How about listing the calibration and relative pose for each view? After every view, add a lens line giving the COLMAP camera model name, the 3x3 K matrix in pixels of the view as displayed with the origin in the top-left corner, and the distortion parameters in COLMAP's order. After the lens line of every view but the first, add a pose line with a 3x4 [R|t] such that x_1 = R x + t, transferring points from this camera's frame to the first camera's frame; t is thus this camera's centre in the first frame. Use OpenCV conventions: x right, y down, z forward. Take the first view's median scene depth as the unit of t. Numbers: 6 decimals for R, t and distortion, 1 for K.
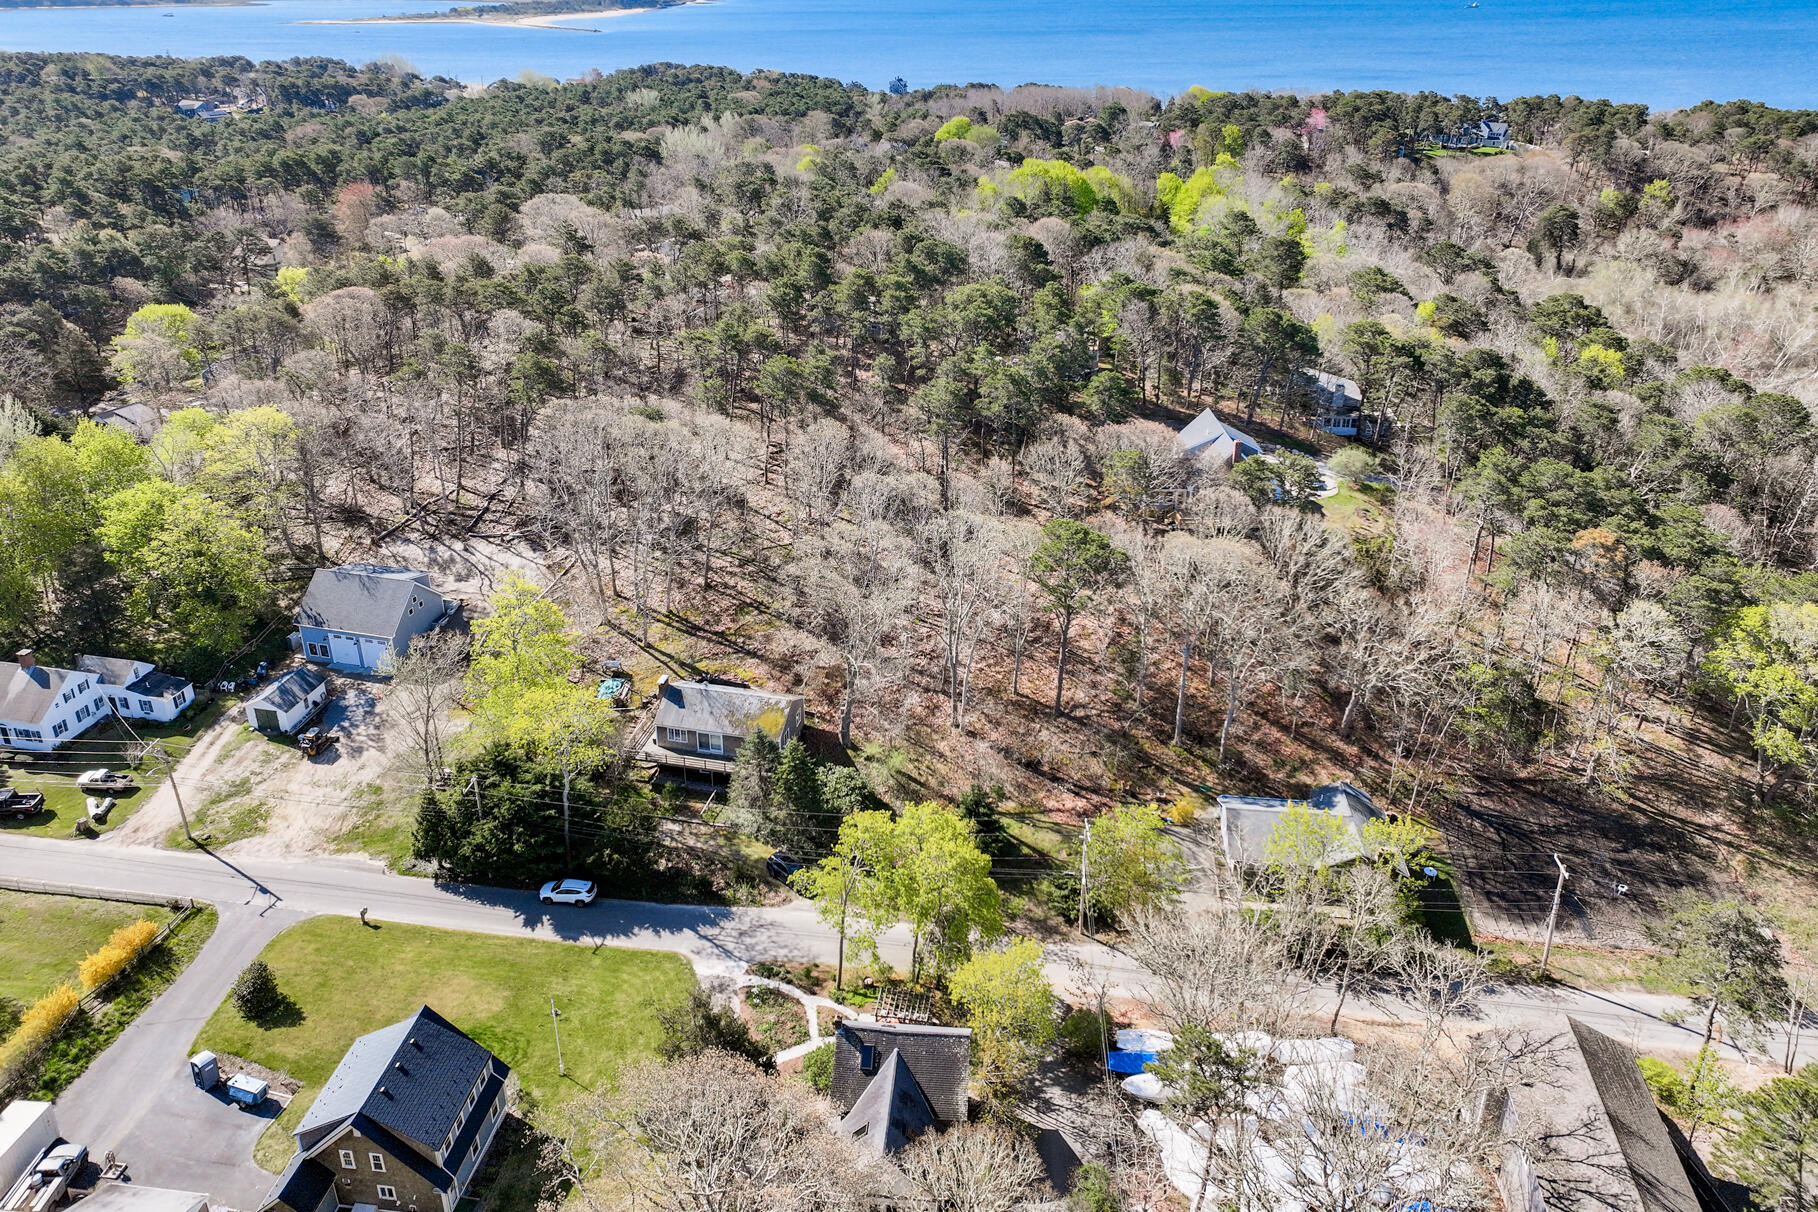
lens RADIAL K [[1267.1, 0, 906.1], [0, 1267.1, 576.2], [0, 0, 1]] dist [0.016369, -0.003059]
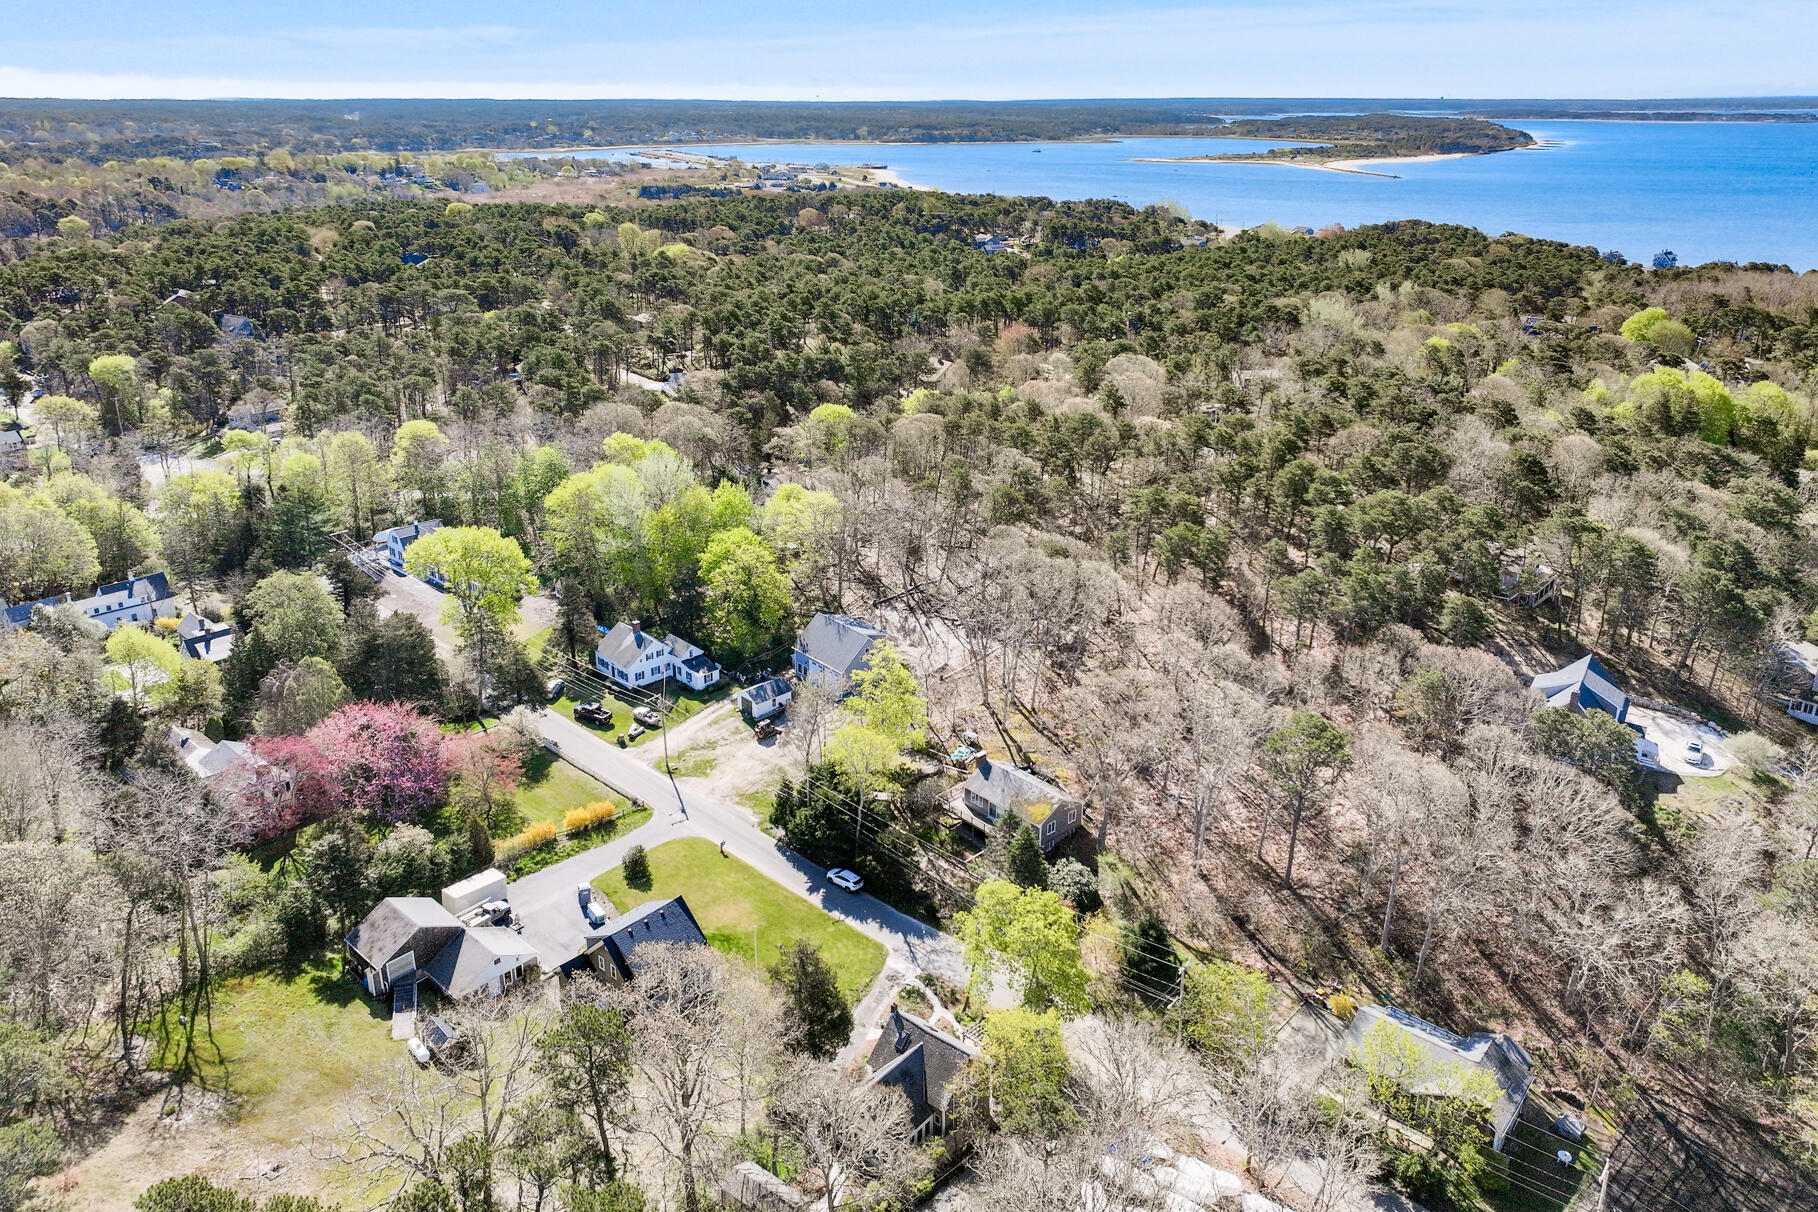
lens RADIAL K [[1267.1, 0, 906.1], [0, 1267.1, 576.2], [0, 0, 1]] dist [0.016369, -0.003059]
pose [[0.825931, 0.205109, -0.525137, 0.378874], [-0.251854, 0.967594, -0.018187, -0.049518], [0.504389, 0.147279, 0.850823, -0.147248]]
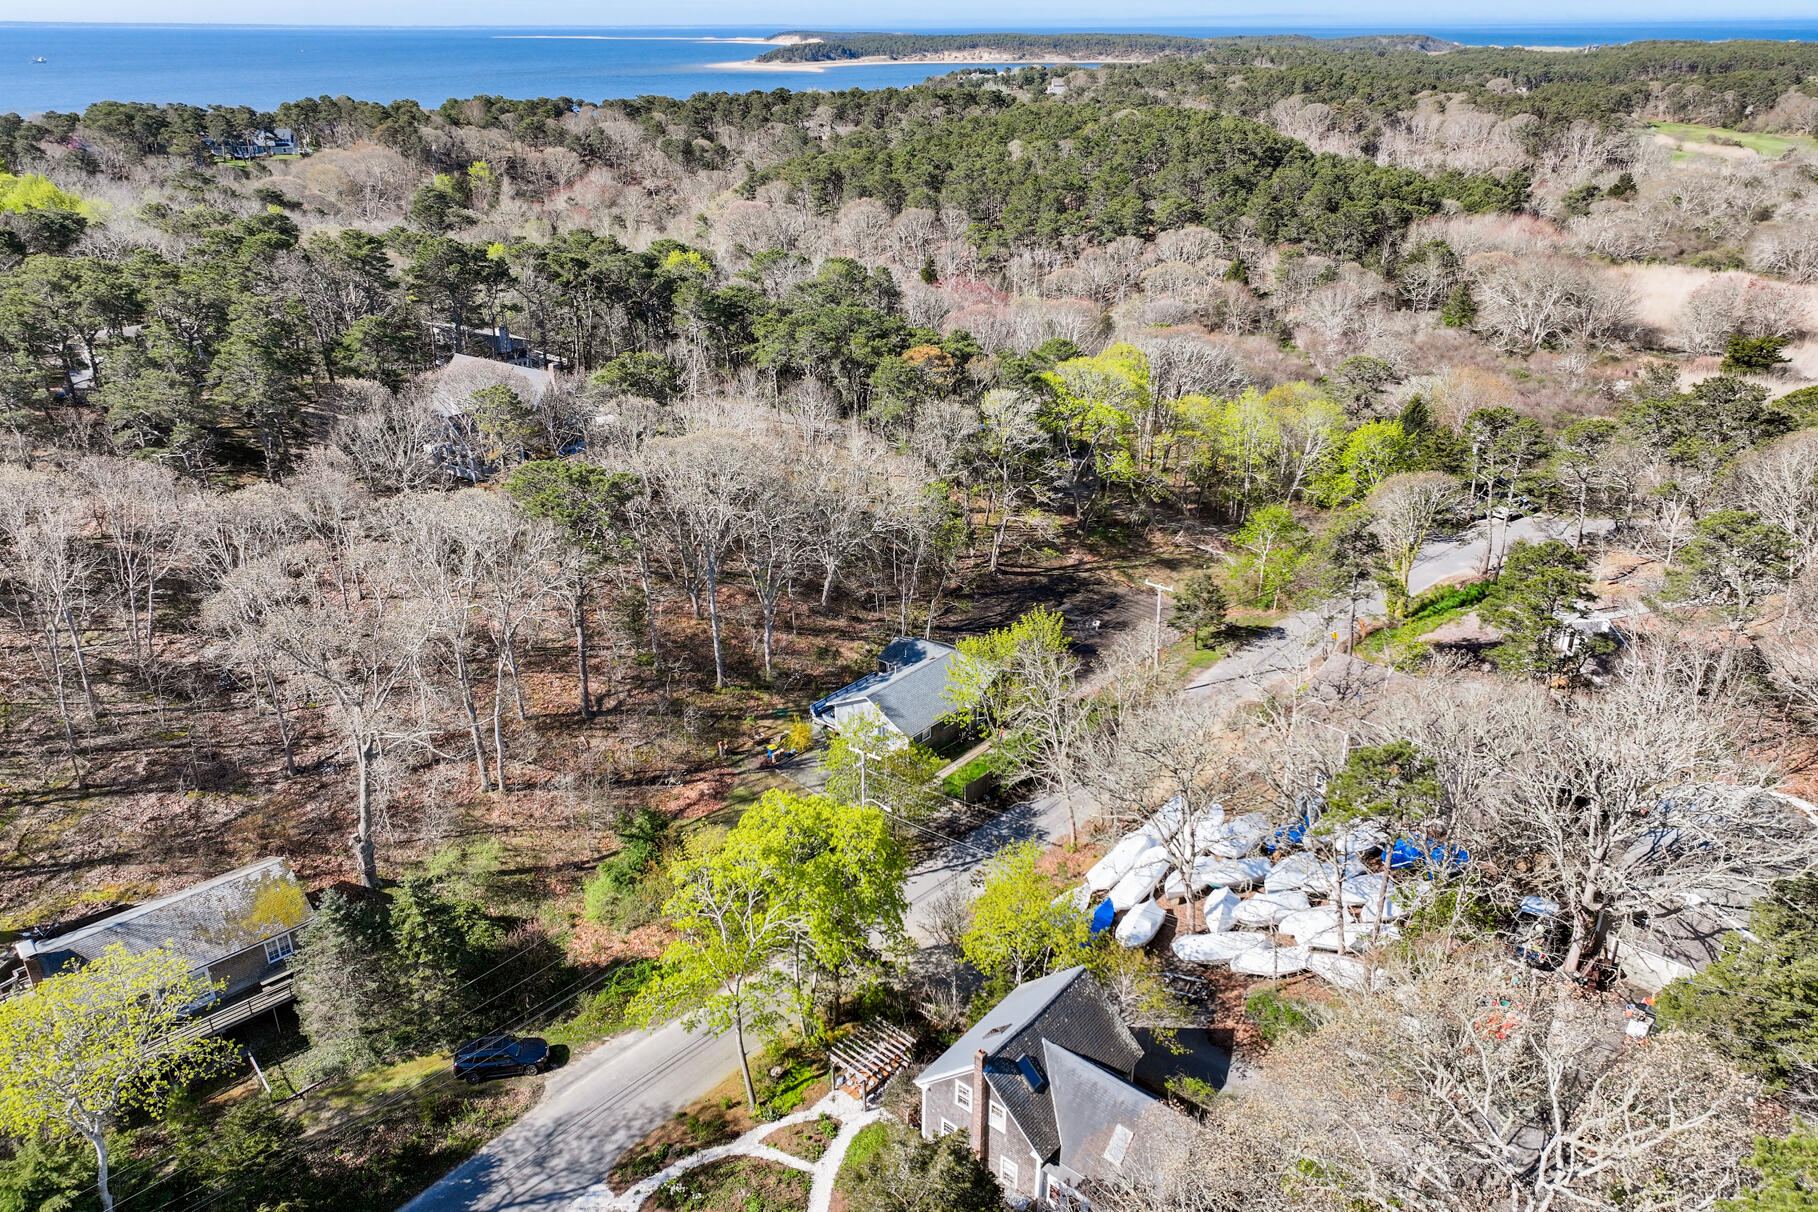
lens RADIAL K [[1269.9, 0, 909.0], [0, 1269.9, 606.0], [0, 0, 1]] dist [0.001767, -0.000570]
pose [[0.565727, -0.341613, 0.750502, -0.338317], [0.358951, 0.921414, 0.148832, 0.000785], [-0.742366, 0.185196, 0.643891, 0.346956]]
